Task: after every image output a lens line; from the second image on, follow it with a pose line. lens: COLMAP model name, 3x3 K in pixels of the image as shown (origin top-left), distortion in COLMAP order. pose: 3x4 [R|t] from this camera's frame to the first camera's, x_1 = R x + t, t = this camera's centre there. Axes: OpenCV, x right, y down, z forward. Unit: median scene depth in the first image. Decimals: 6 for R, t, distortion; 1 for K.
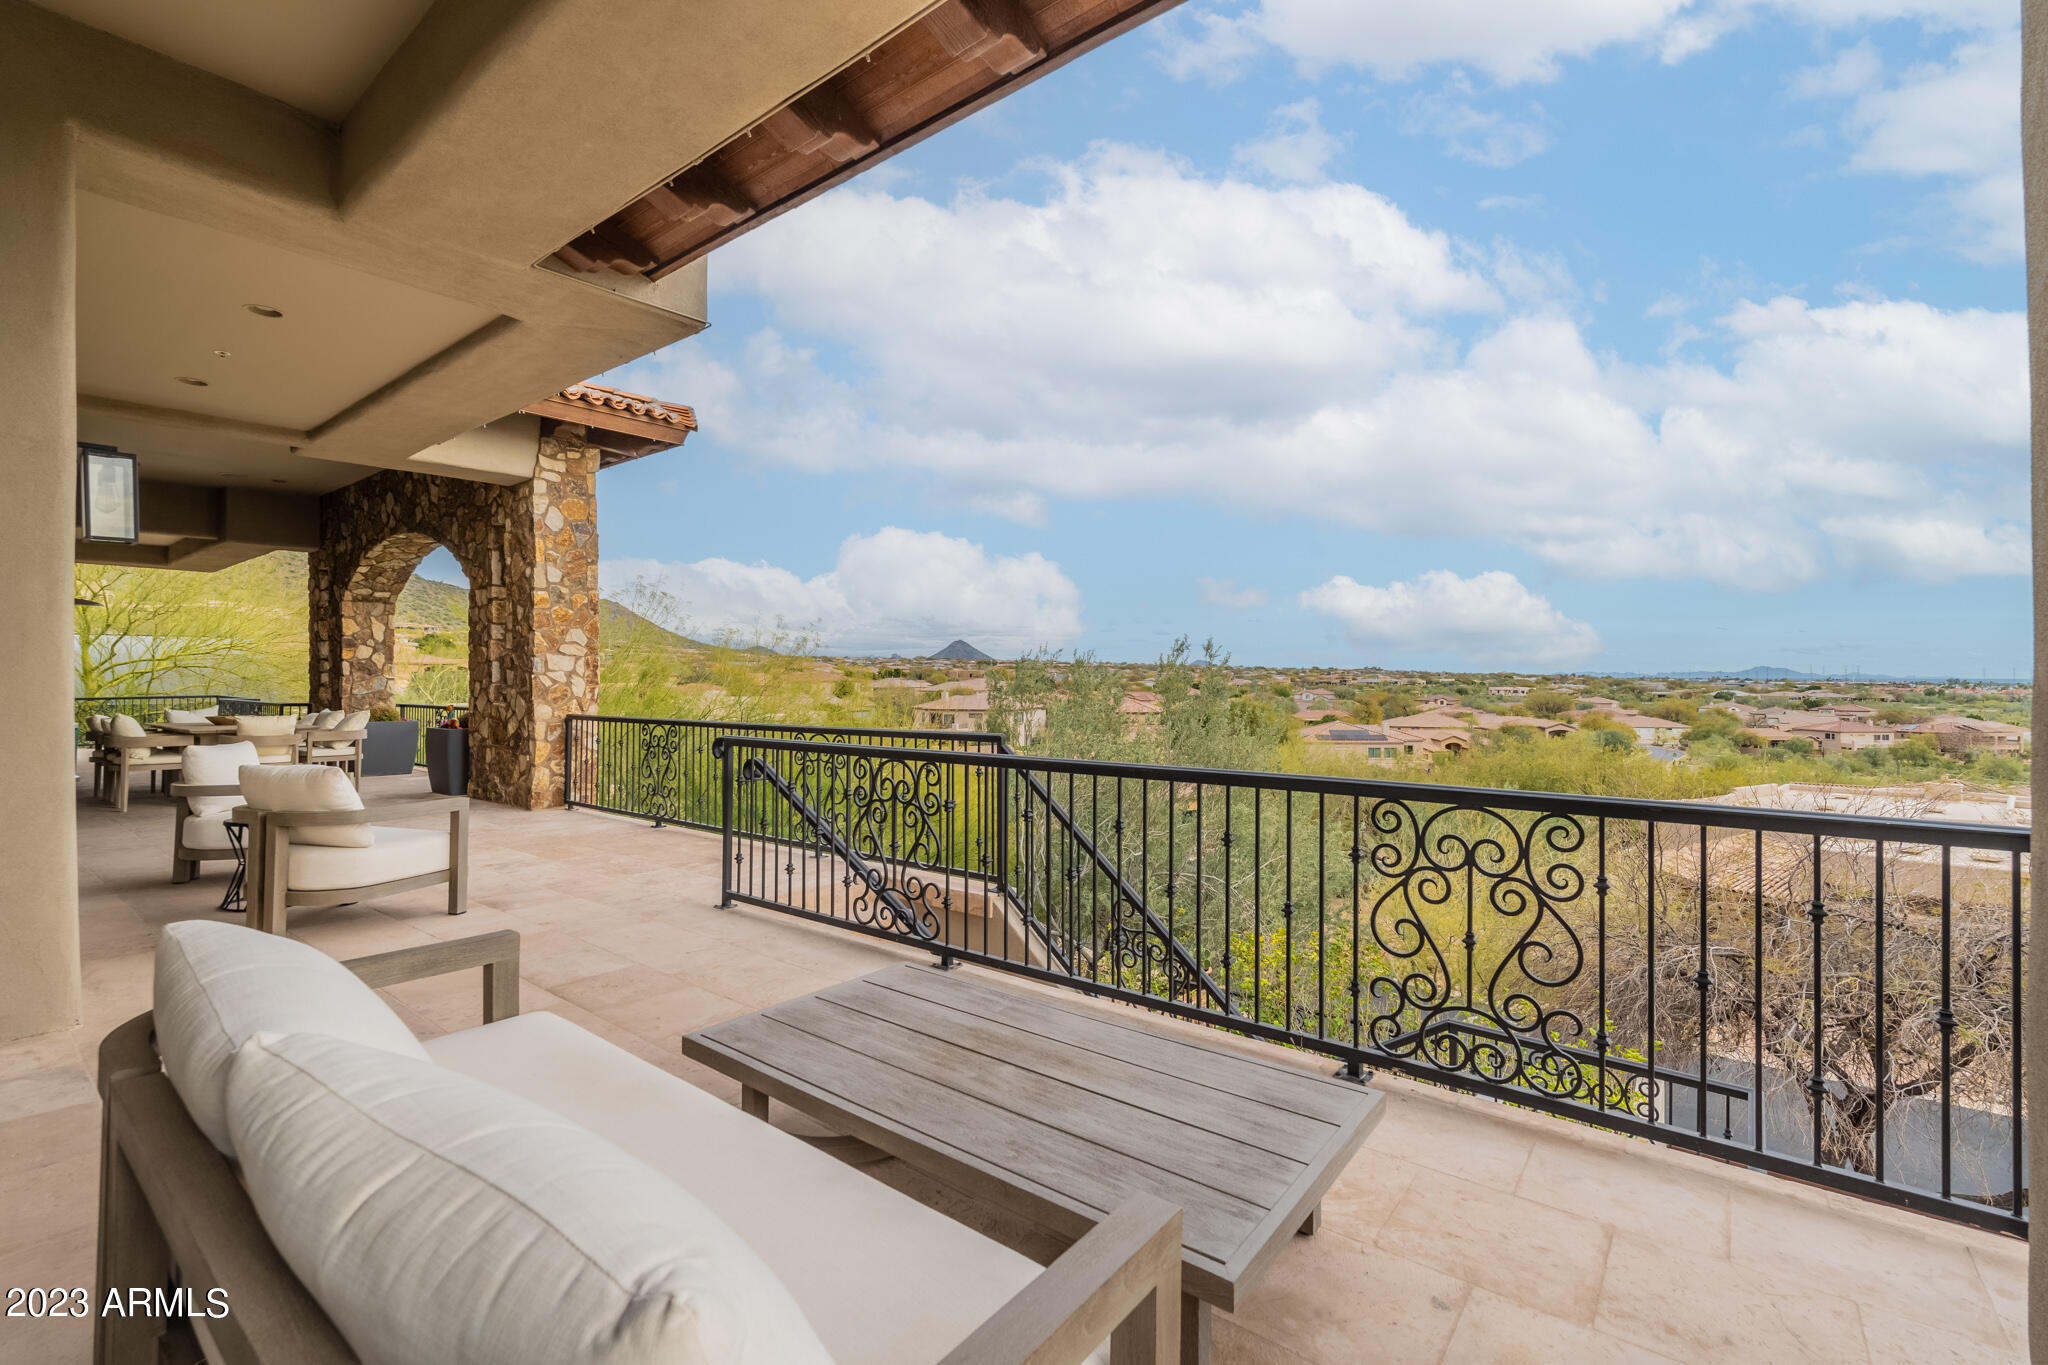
lens RADIAL K [[895.0, 0, 1015.0], [0, 895.0, 669.9], [0, 0, 1]] dist [-0.011024, 0.001368]
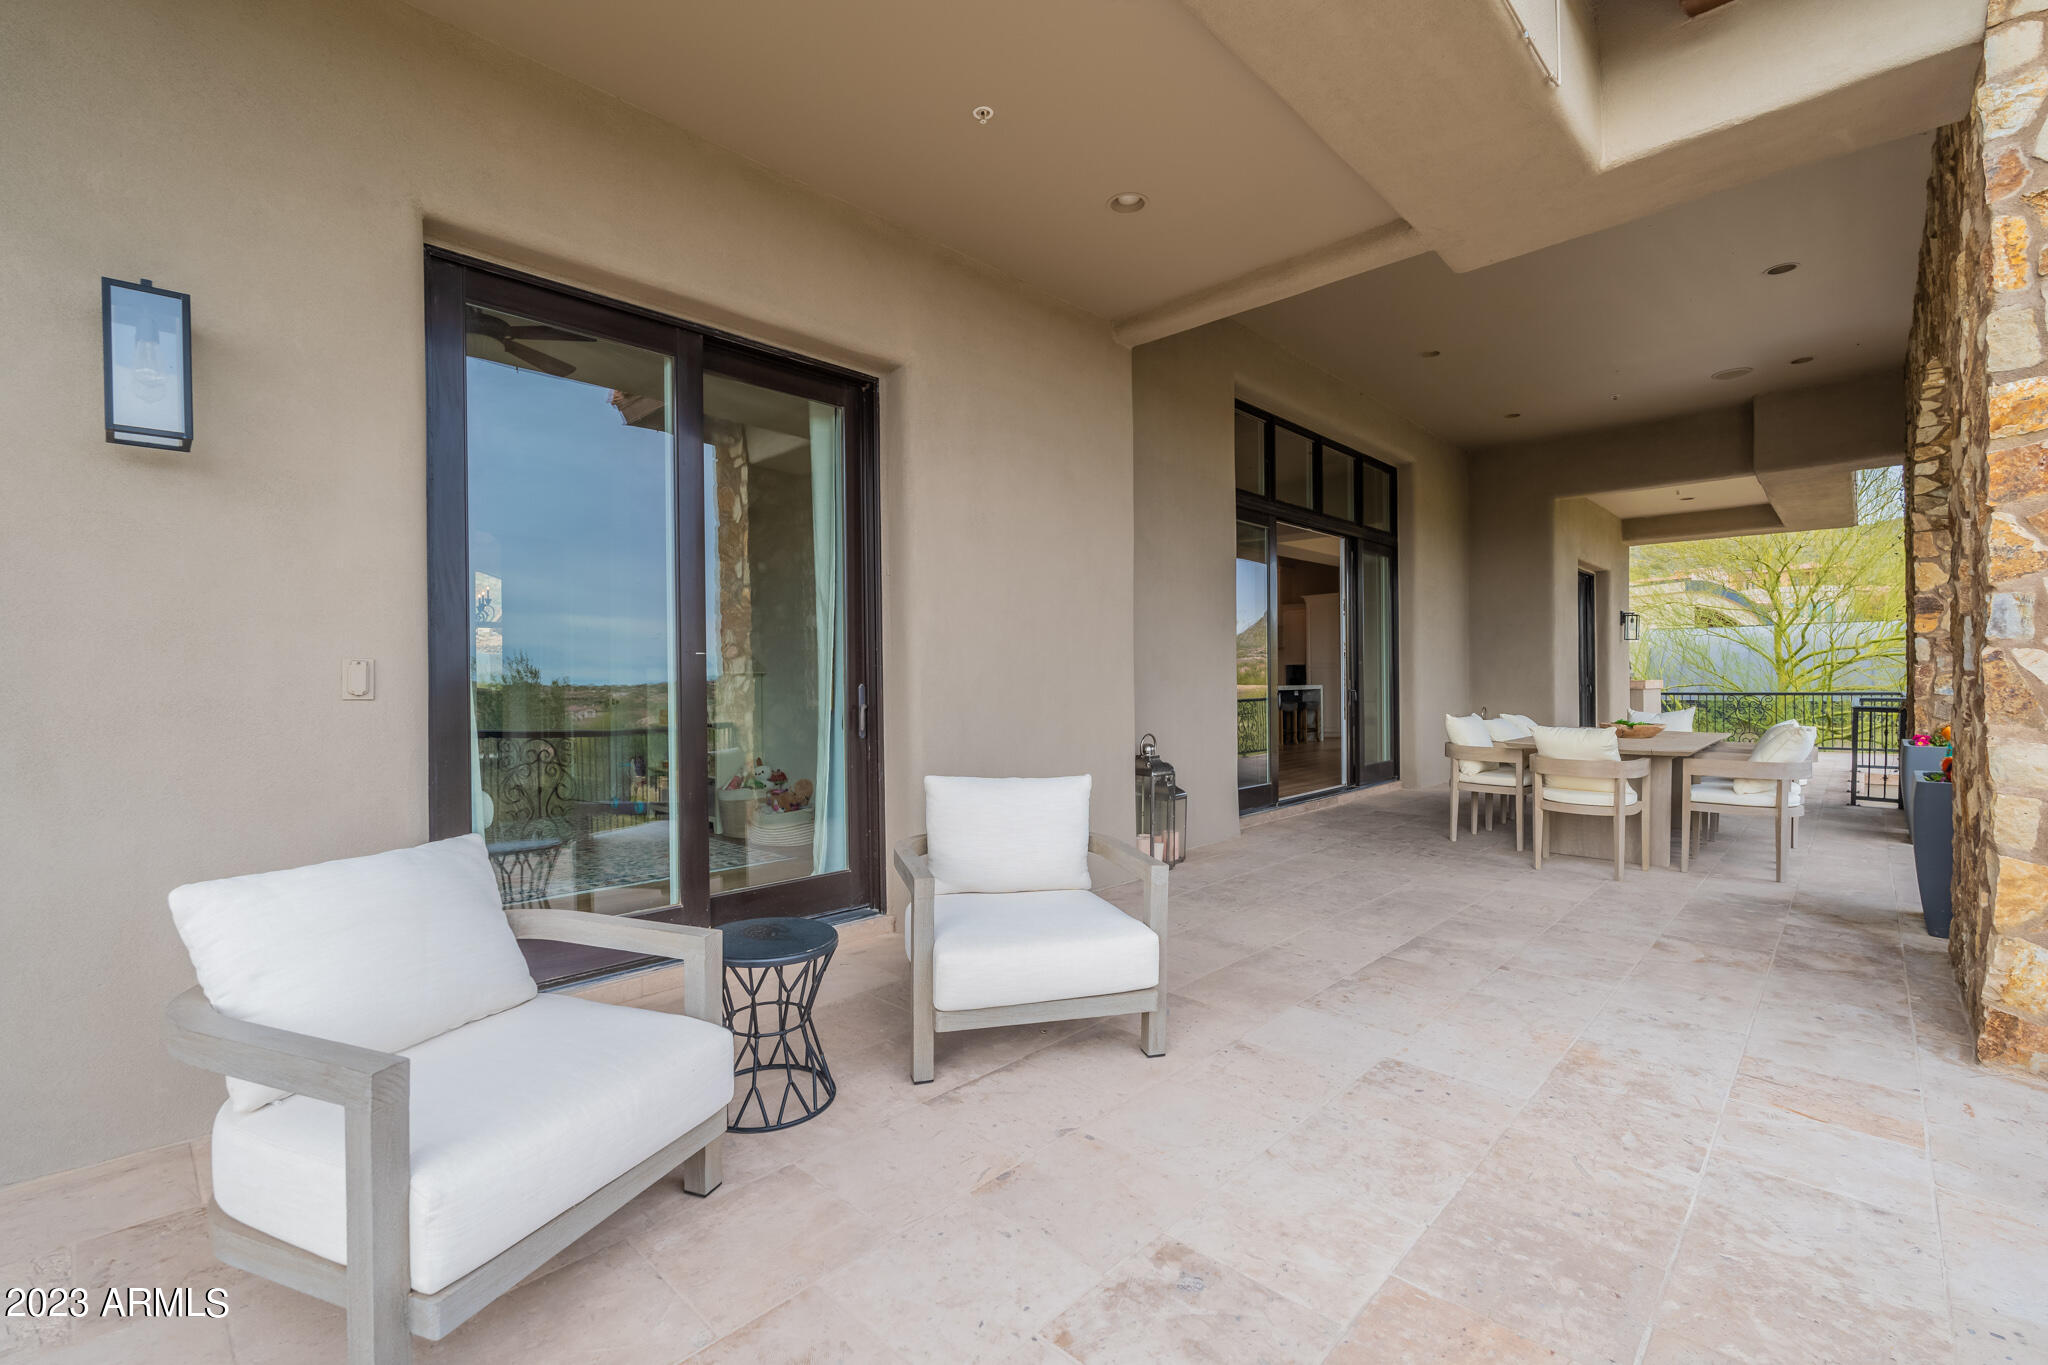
lens RADIAL K [[895.0, 0, 1003.4], [0, 895.0, 685.1], [0, 0, 1]] dist [-0.011024, 0.001368]
pose [[-0.089815, 0.008154, -0.995925, -0.313019], [0.014850, 0.999866, 0.006847, 0.020119], [0.995848, -0.014175, -0.089924, 1.113907]]
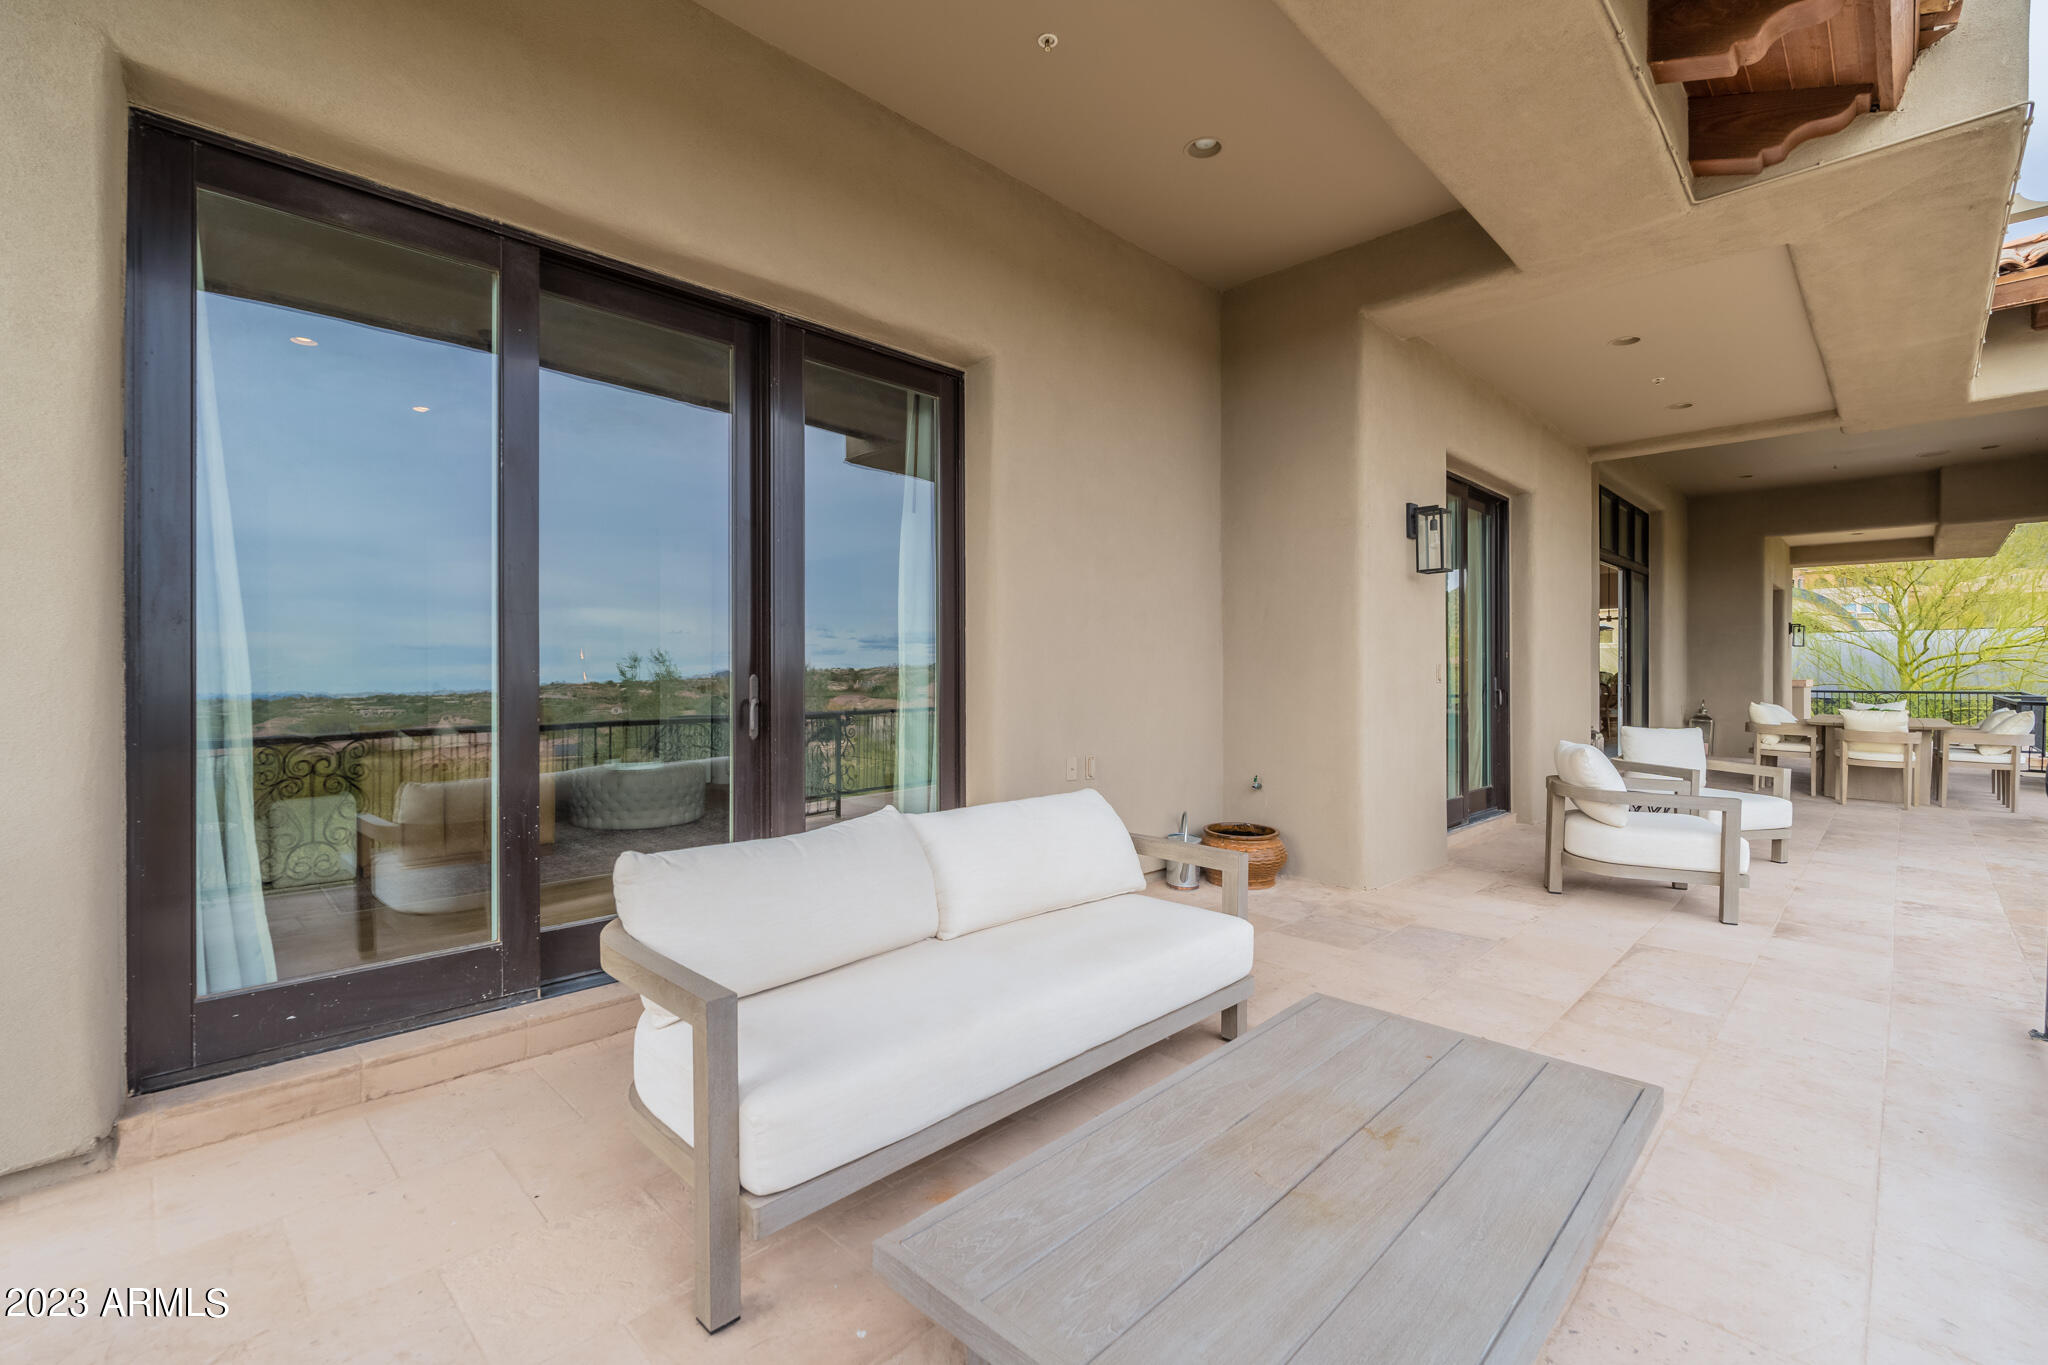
lens RADIAL K [[895.0, 0, 1031.1], [0, 895.0, 677.8], [0, 0, 1]] dist [-0.011024, 0.001368]
pose [[-0.101389, 0.005980, -0.994829, 0.325351], [0.007439, 0.999959, 0.005253, 0.007956], [0.994819, -0.006868, -0.101430, 0.338168]]
